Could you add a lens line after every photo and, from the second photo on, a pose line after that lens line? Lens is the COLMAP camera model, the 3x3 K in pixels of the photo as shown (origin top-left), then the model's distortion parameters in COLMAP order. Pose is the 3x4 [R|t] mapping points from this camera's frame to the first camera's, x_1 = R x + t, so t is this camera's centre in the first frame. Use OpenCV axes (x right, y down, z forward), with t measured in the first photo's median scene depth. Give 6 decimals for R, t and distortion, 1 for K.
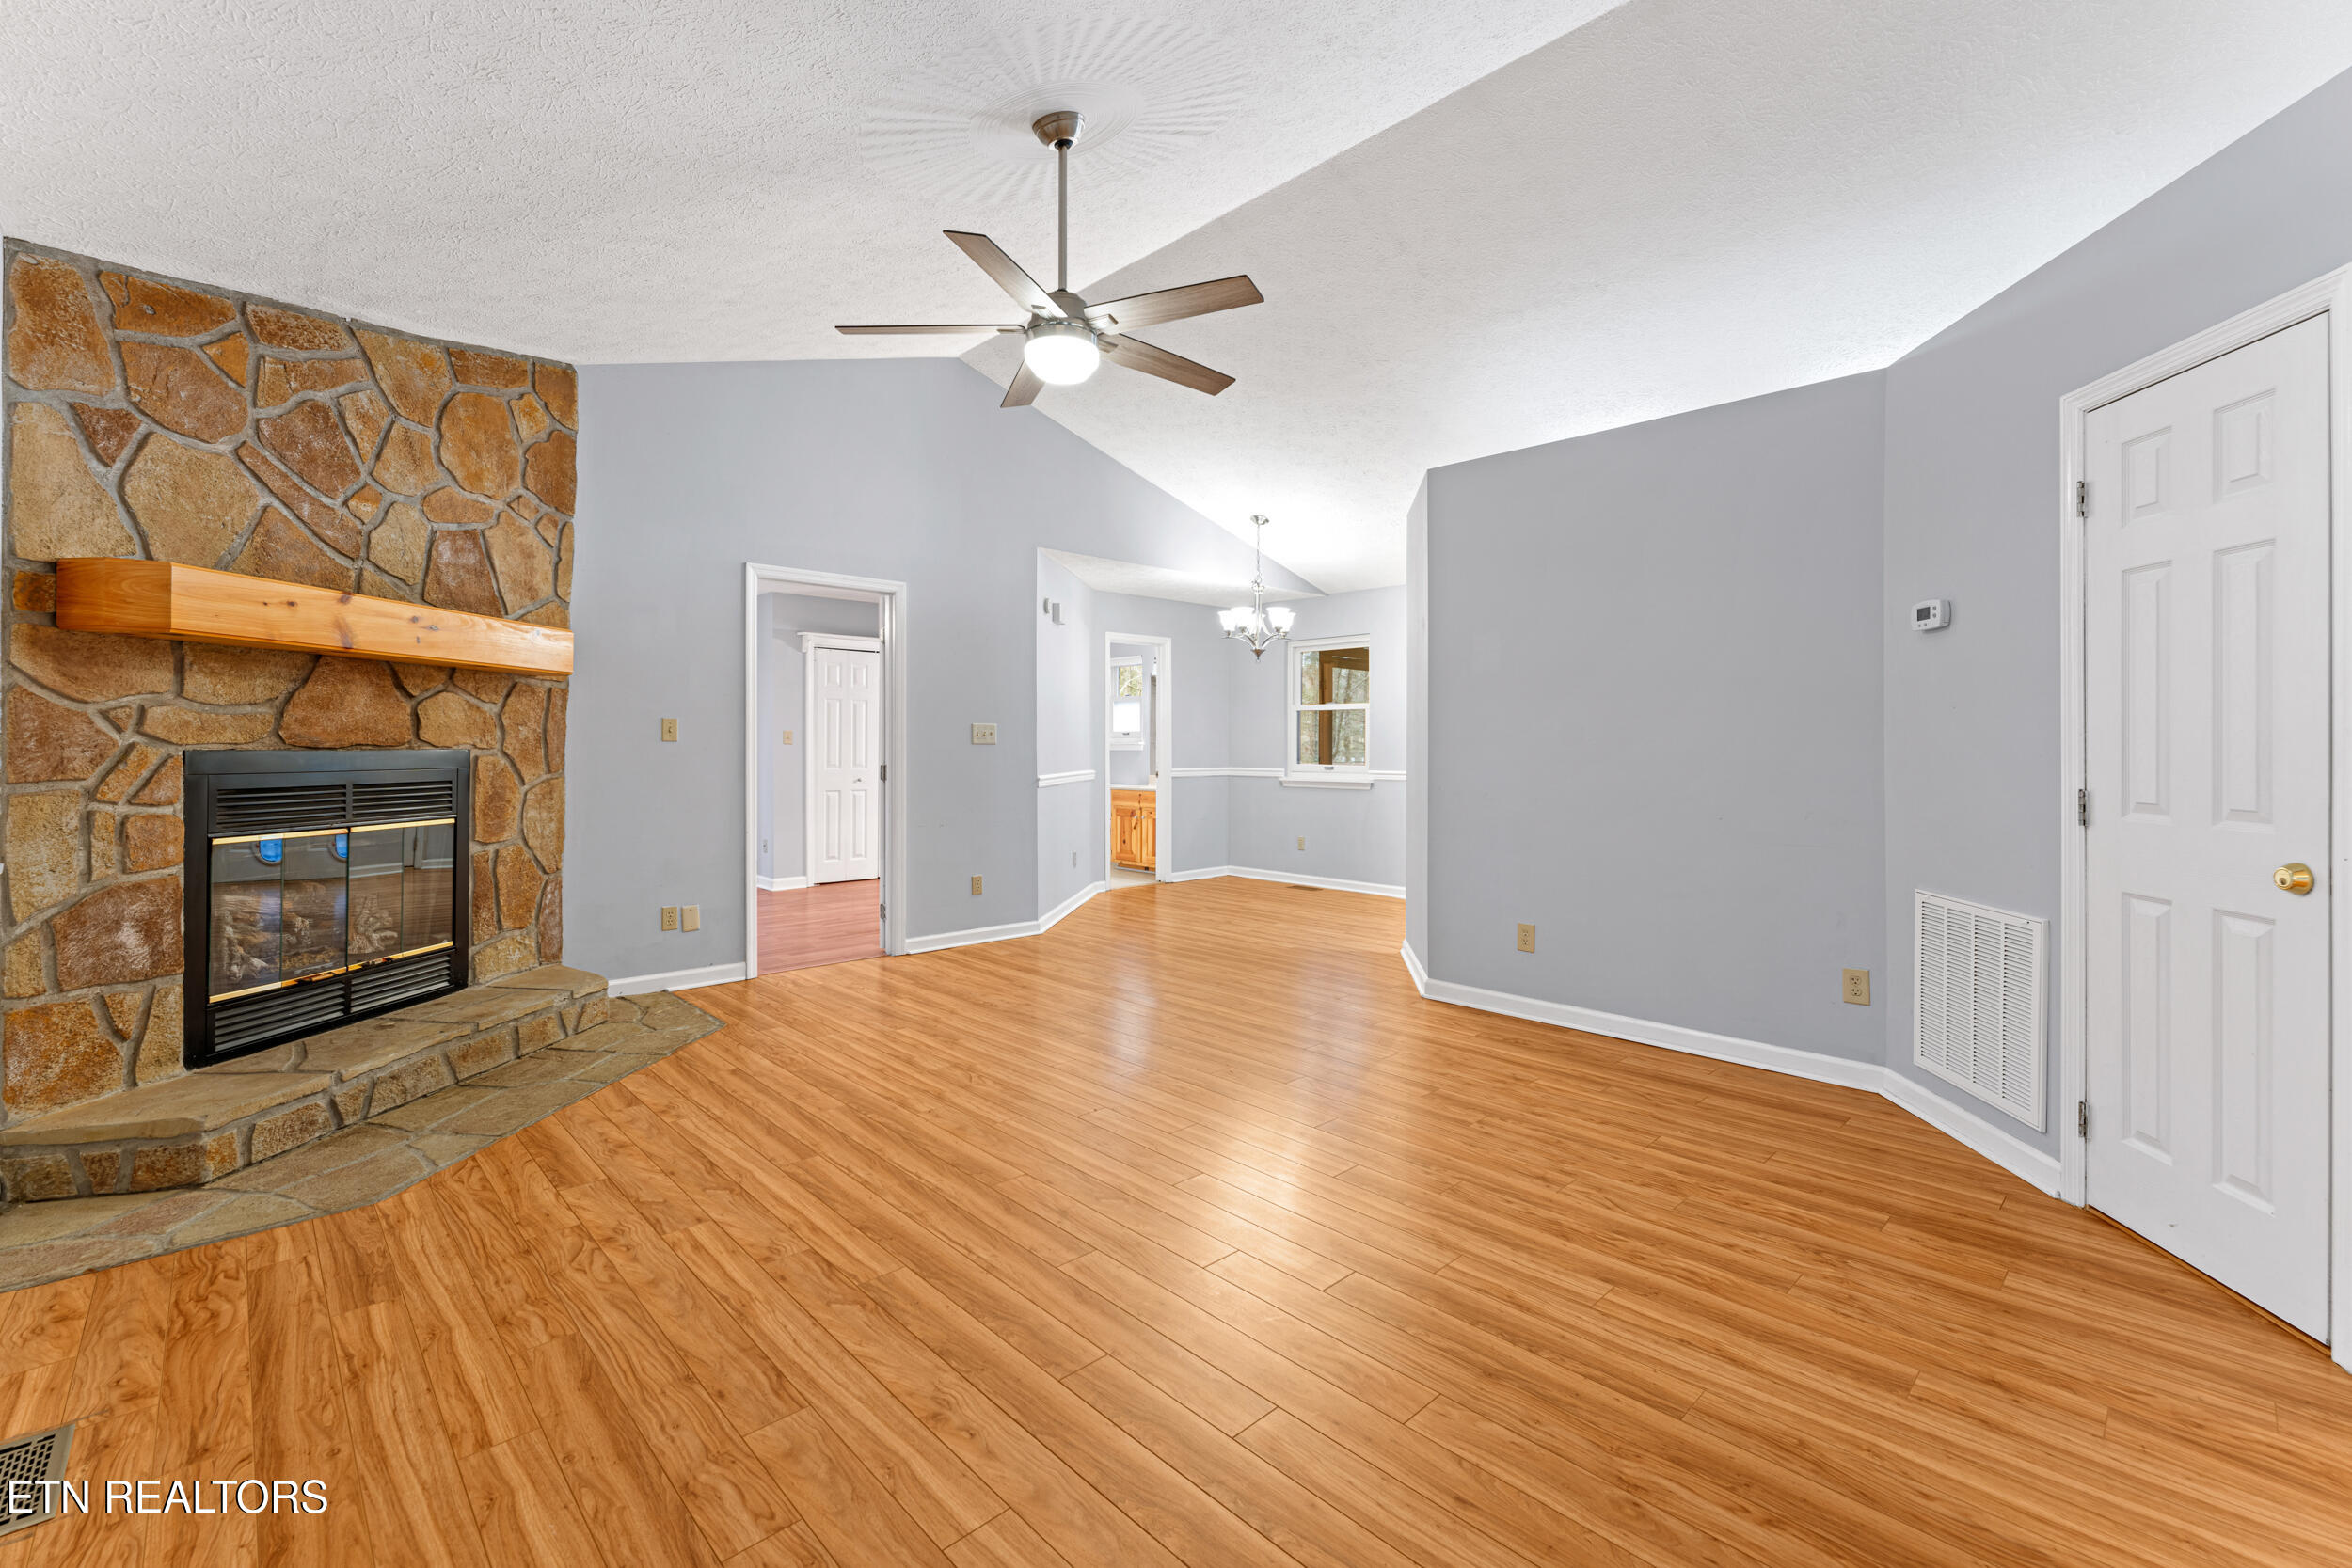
lens RADIAL K [[1010.2, 0, 1173.7], [0, 1010.2, 736.3], [0, 0, 1]] dist [-0.004000, 0.000032]
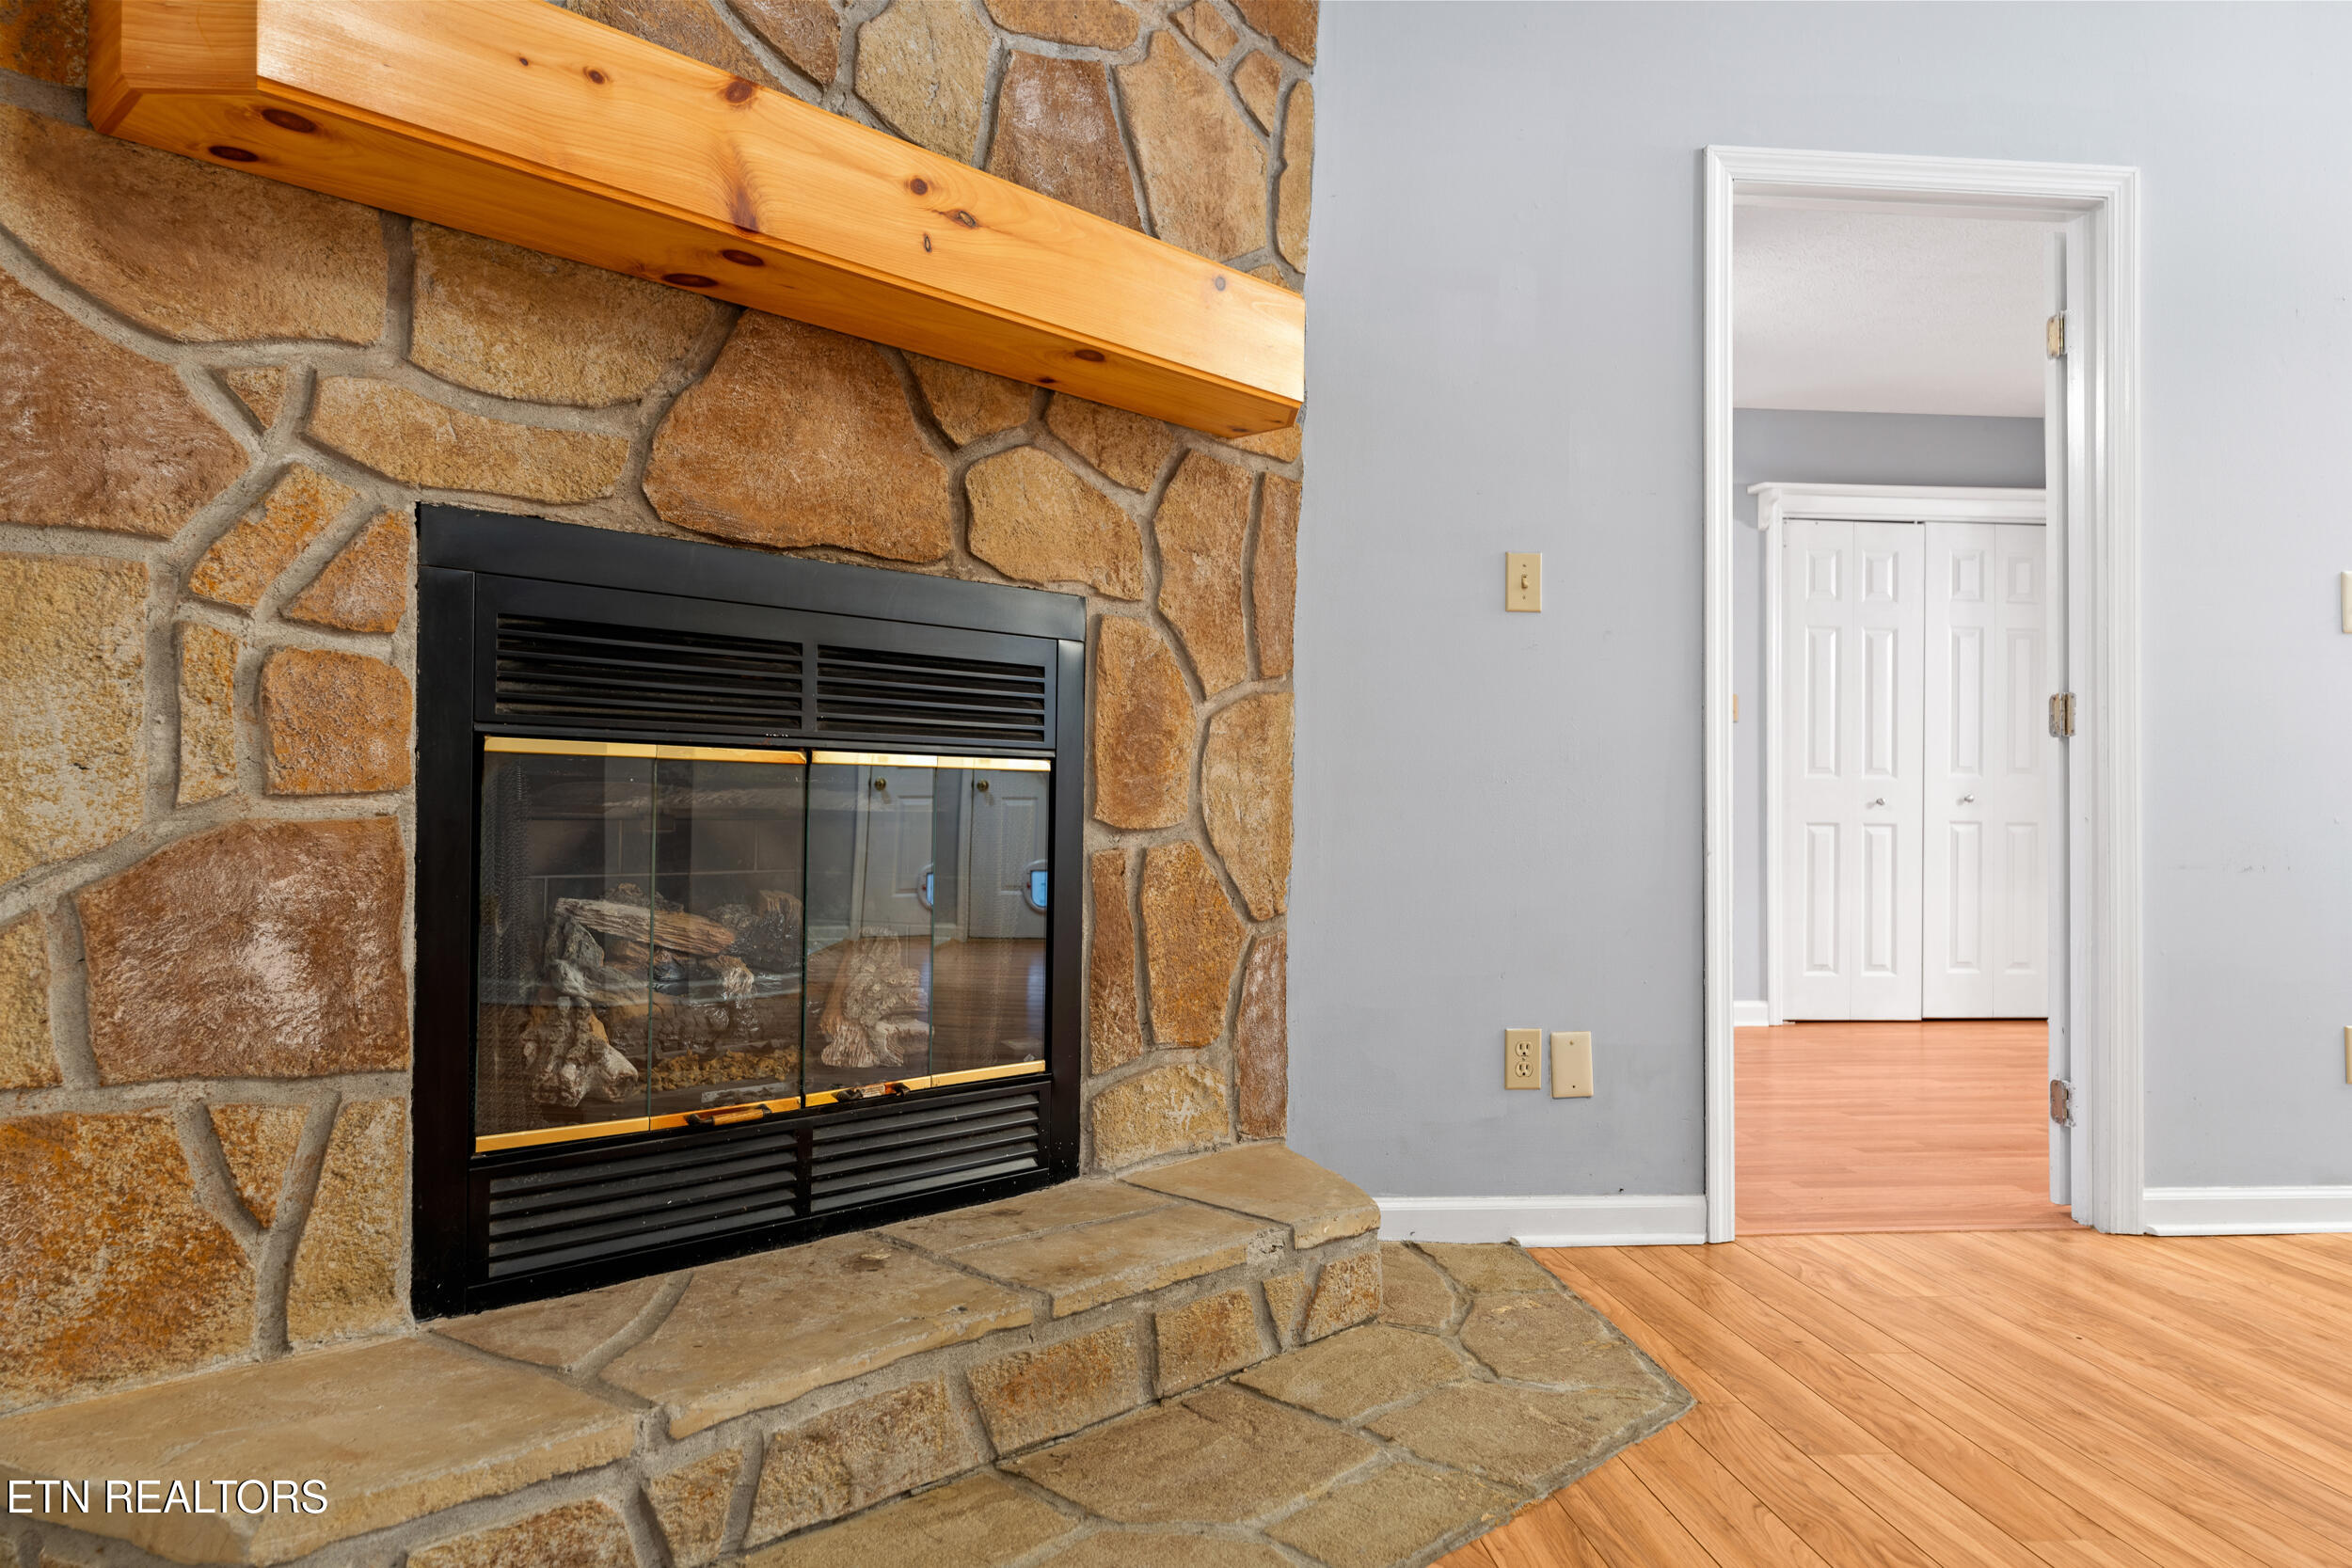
lens RADIAL K [[1621.4, 0, 1174.8], [0, 1621.4, 783.6], [0, 0, 1]] dist [0.000175, -0.005290]
pose [[0.794939, -0.001761, -0.606687, -0.309642], [-0.003489, 0.999966, -0.007474, 0.108190], [0.606680, 0.008058, 0.794905, 0.574317]]
